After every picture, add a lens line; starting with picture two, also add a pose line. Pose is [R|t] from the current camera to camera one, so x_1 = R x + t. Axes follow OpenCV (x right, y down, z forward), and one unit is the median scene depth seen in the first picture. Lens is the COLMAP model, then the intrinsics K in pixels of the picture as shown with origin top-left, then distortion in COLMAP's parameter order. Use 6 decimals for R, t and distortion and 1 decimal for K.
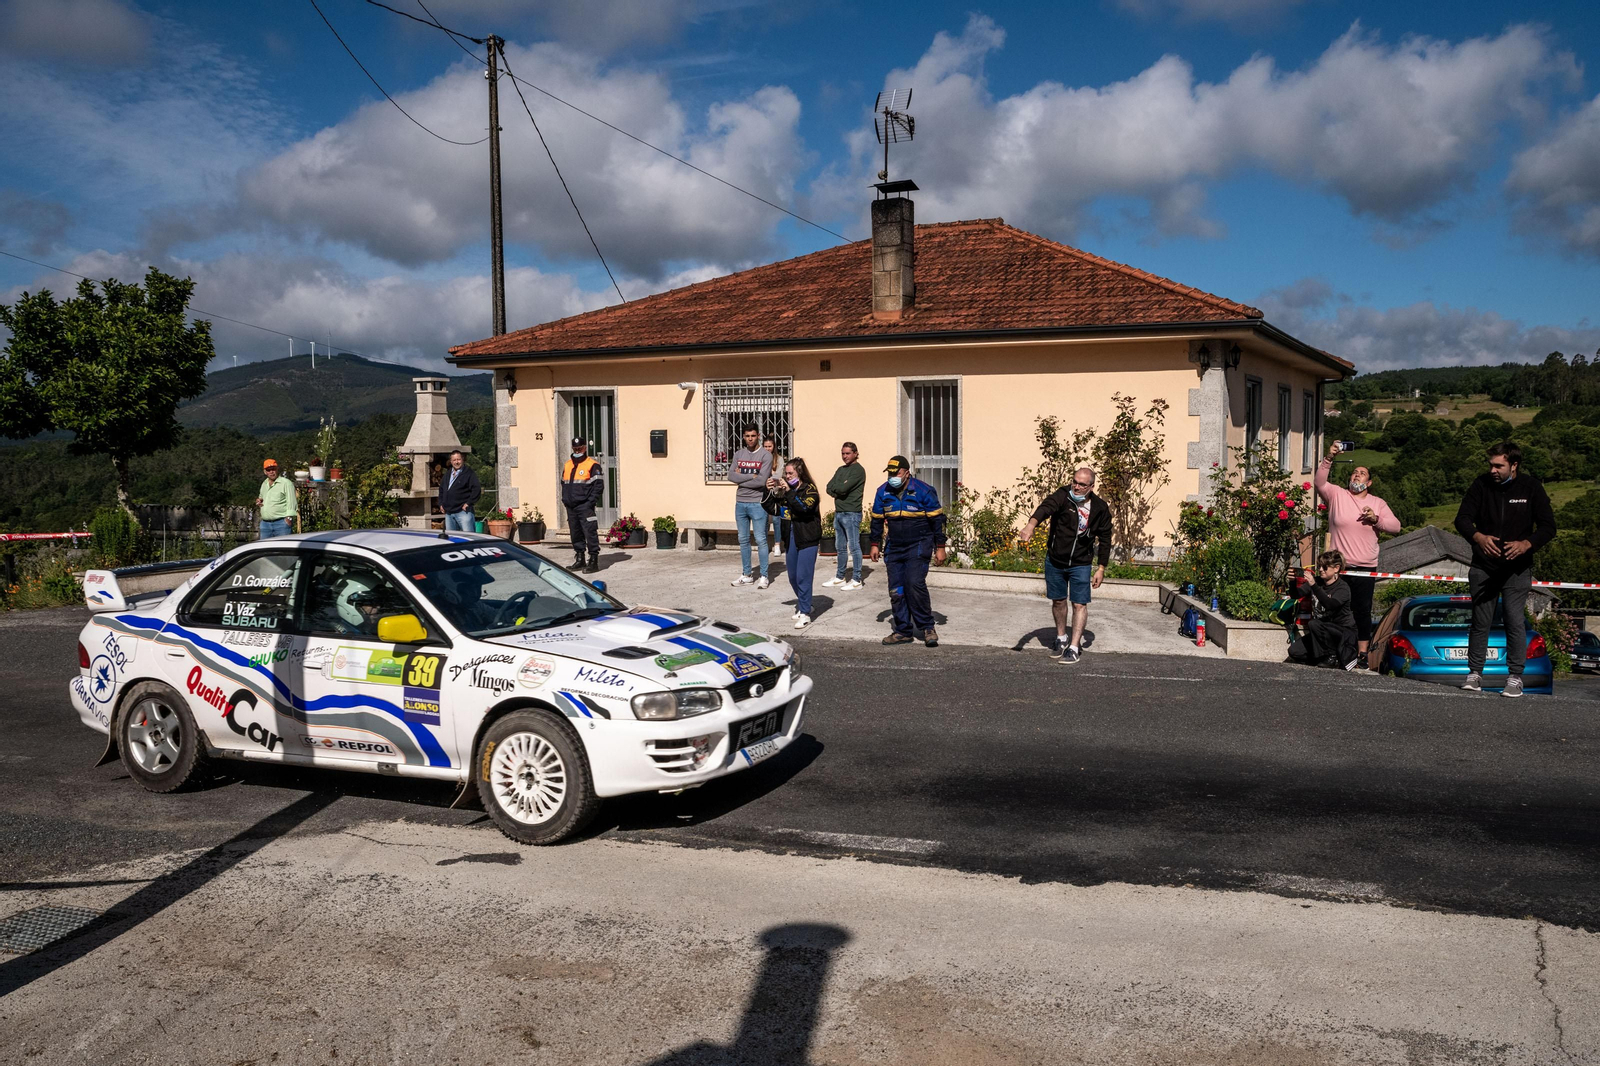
lens RADIAL K [[1206.6, 0, 800.0], [0, 1206.6, 533.0], [0, 0, 1]] dist [-0.086216, 0.000059]
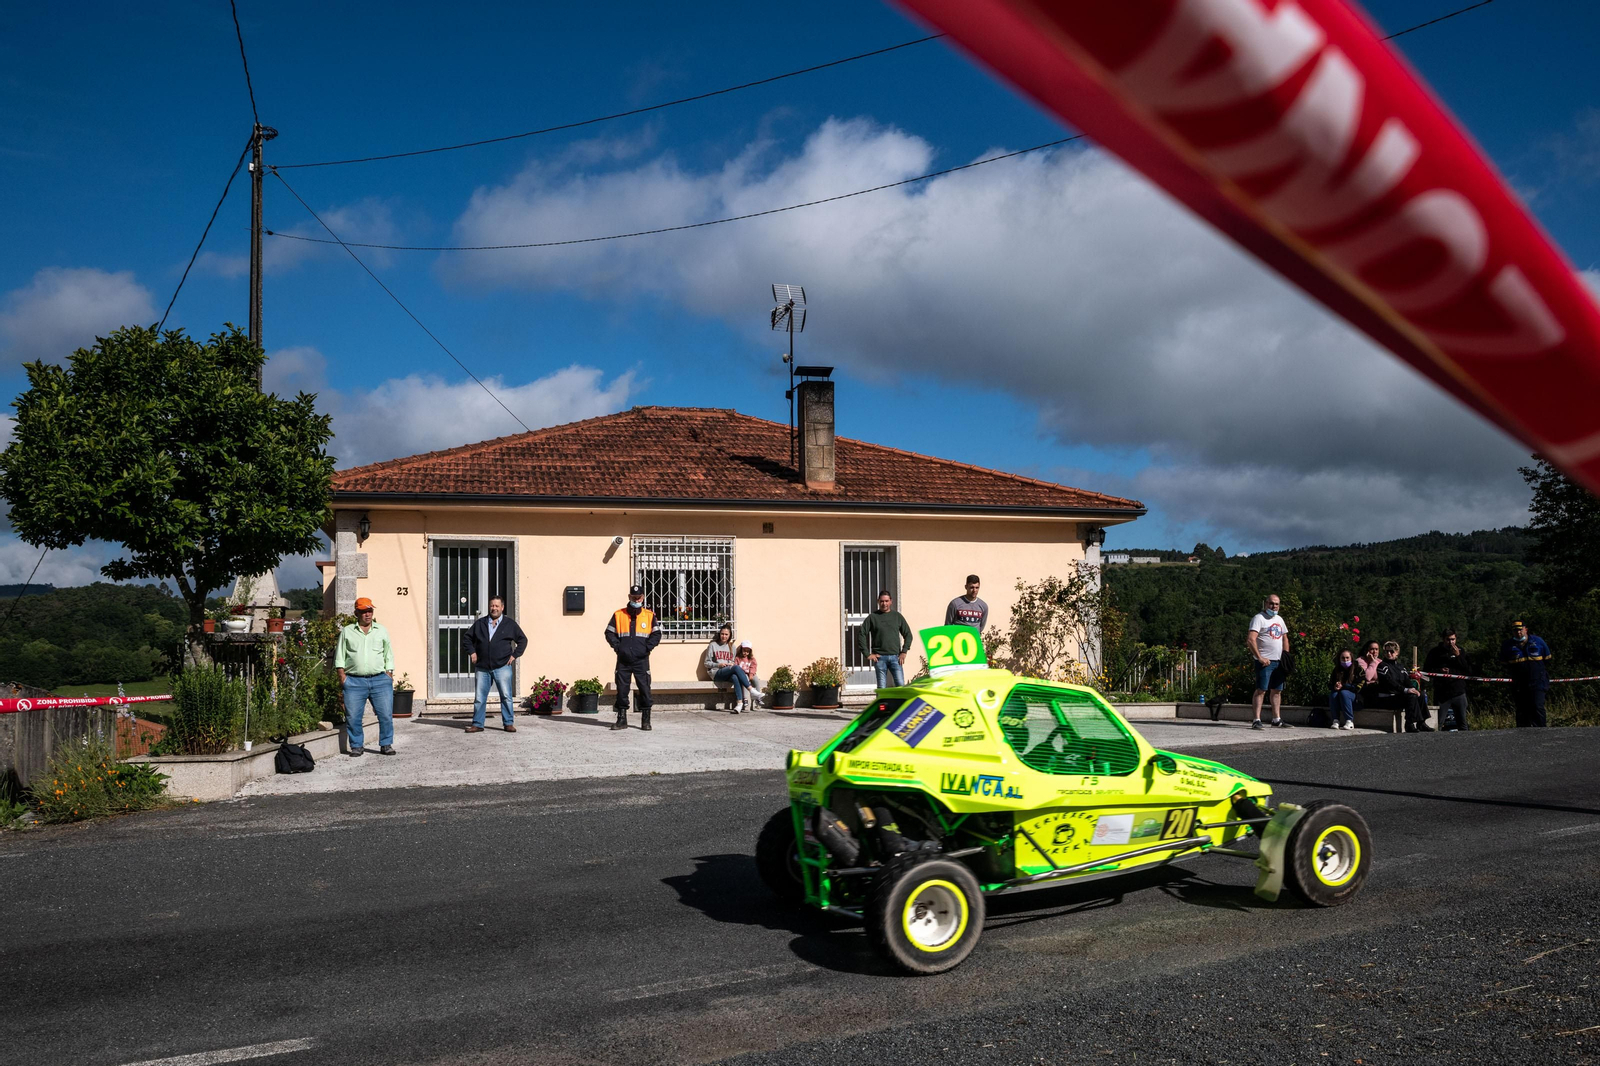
lens RADIAL K [[1114.1, 0, 800.0], [0, 1114.1, 533.0], [0, 0, 1]] dist [-0.001202, -0.000154]
pose [[0.766806, 0.045628, 0.640255, -0.557449], [0.044192, 0.991351, -0.123576, -0.011803], [-0.640355, 0.123053, 0.758158, 0.230745]]
